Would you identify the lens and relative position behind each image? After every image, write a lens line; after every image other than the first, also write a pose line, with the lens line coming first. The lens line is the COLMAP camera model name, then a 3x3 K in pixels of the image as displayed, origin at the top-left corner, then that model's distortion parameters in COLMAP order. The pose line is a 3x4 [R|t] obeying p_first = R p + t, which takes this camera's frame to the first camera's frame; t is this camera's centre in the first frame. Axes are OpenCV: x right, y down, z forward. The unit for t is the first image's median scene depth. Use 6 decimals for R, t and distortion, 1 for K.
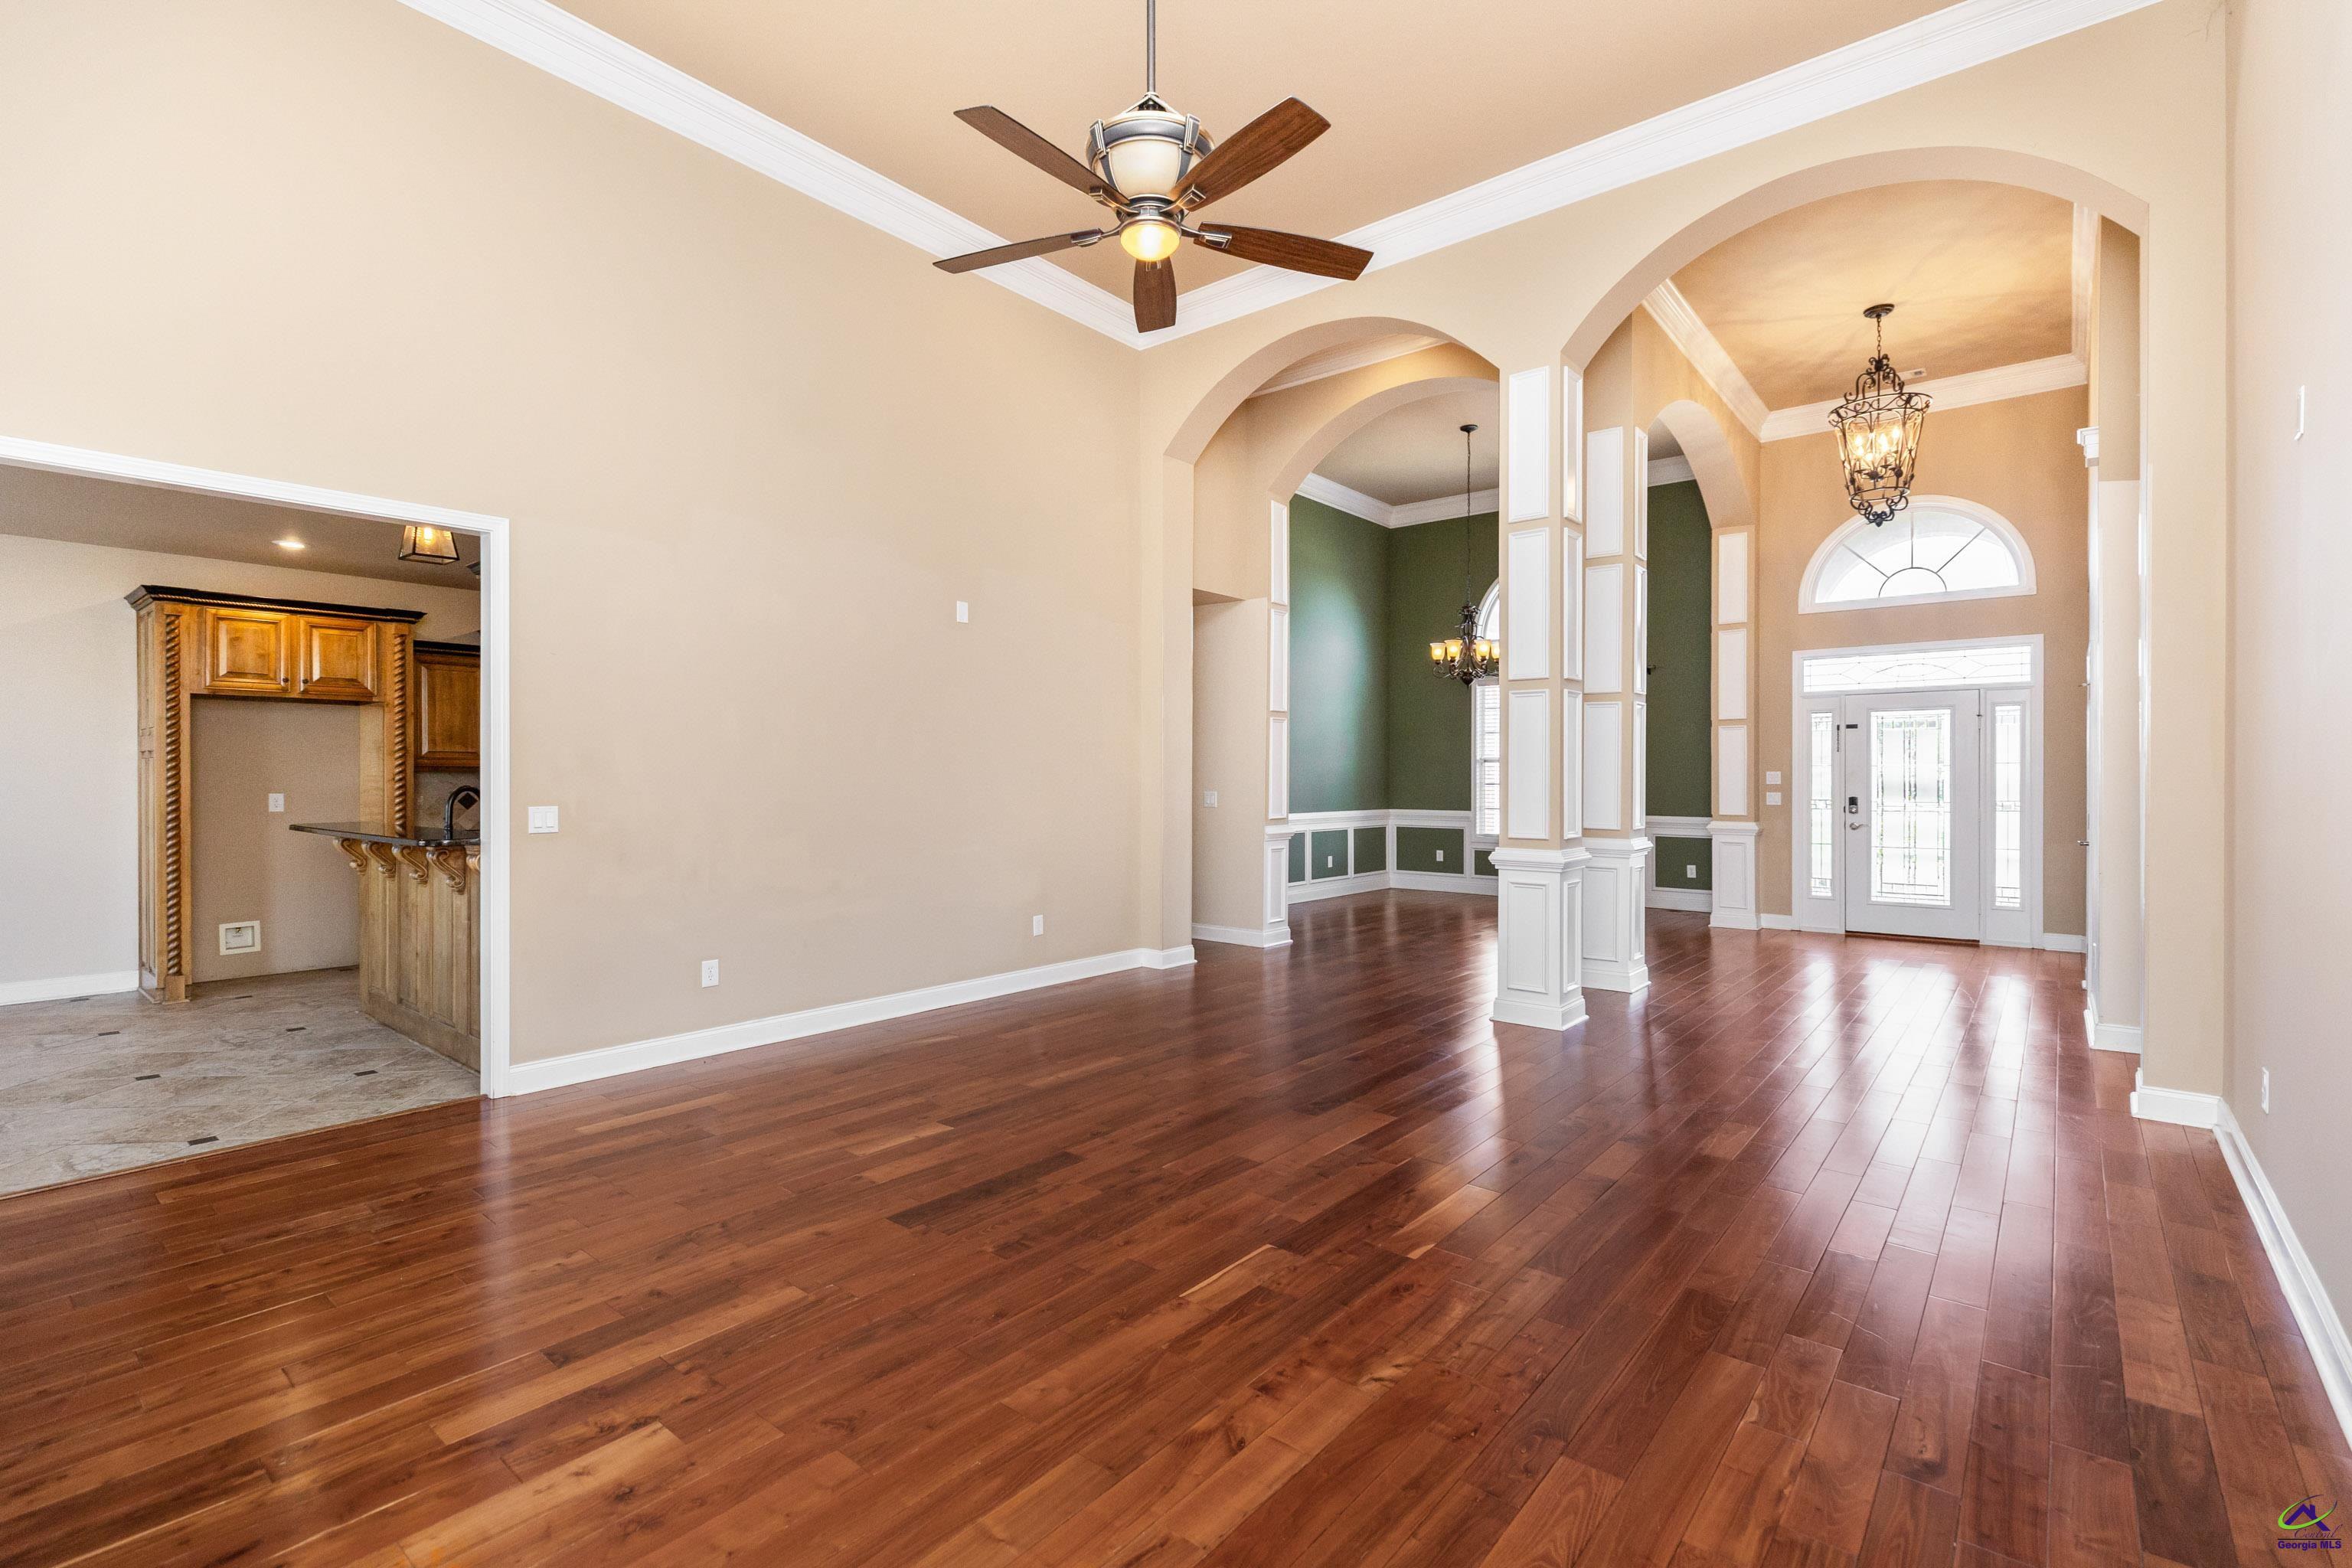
lens RADIAL K [[1068.4, 0, 1174.3], [0, 1068.4, 779.0], [0, 0, 1]] dist [0.001515, 0.000047]
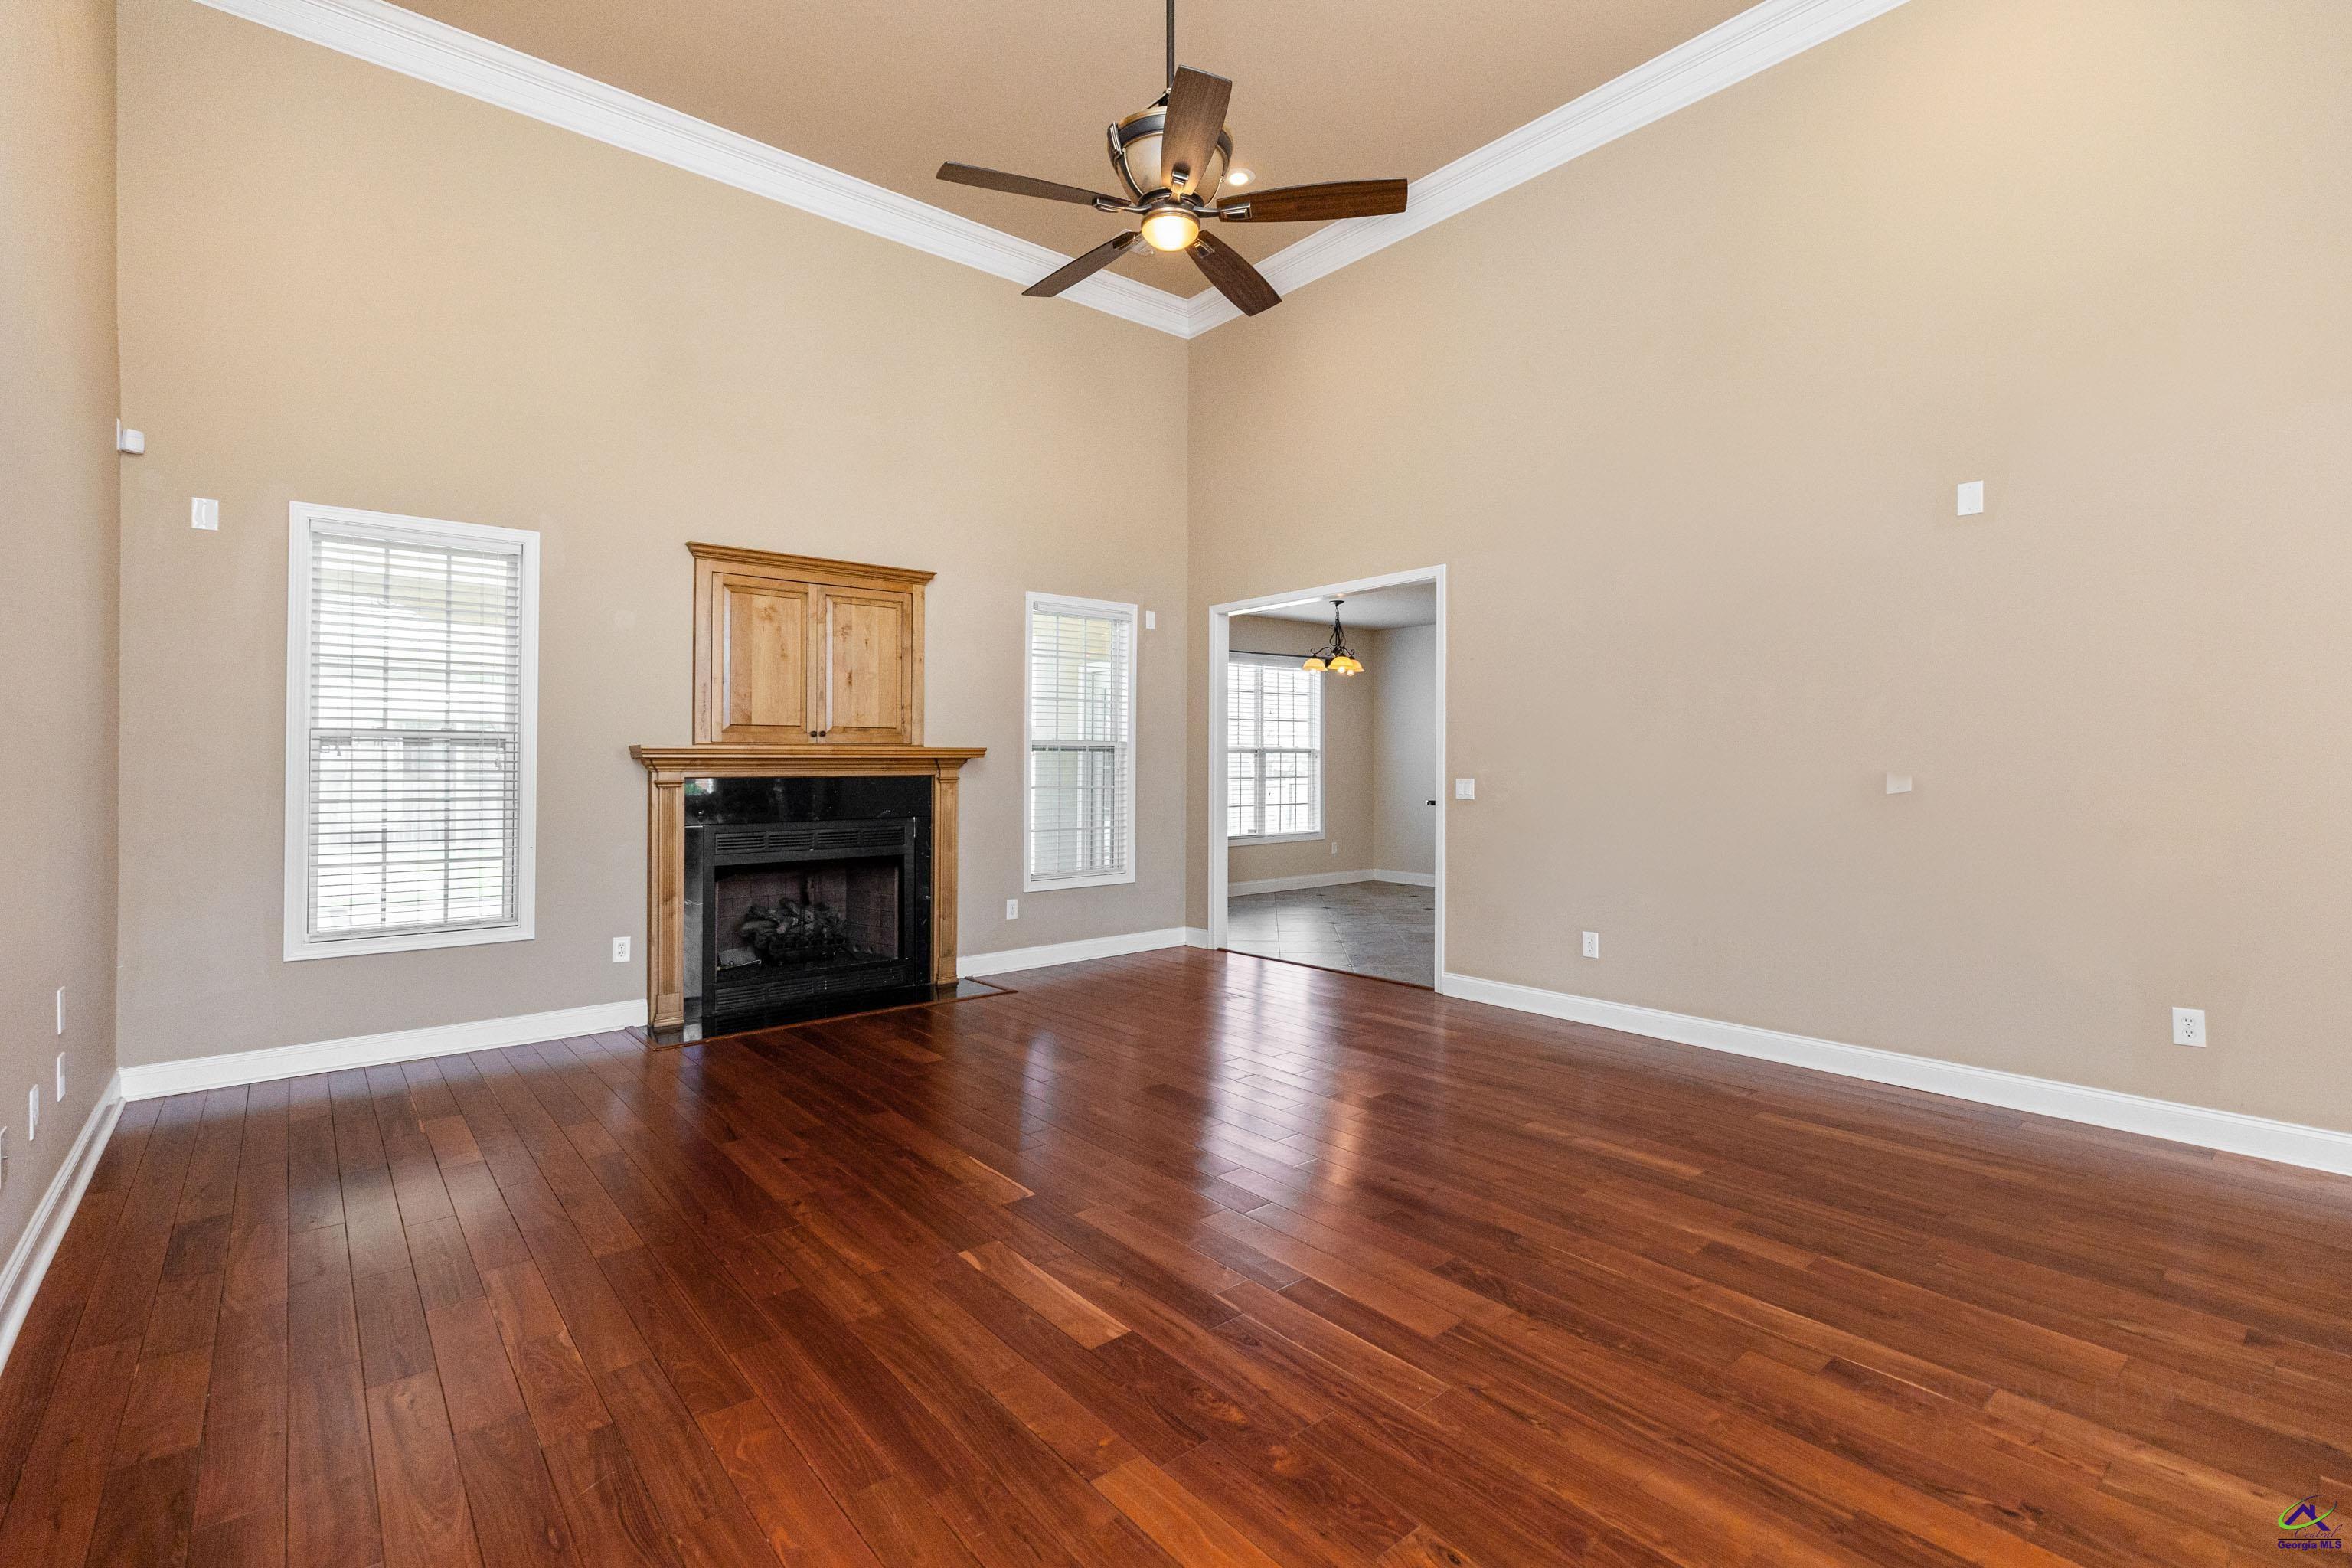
lens RADIAL K [[1042.9, 0, 1171.9], [0, 1042.9, 774.6], [0, 0, 1]] dist [0.000847, 0.000065]
pose [[-0.175644, 0.007935, -0.984422, 0.448178], [-0.002018, 0.999963, 0.008420, 0.004500], [0.984452, 0.003465, -0.175621, 0.546644]]
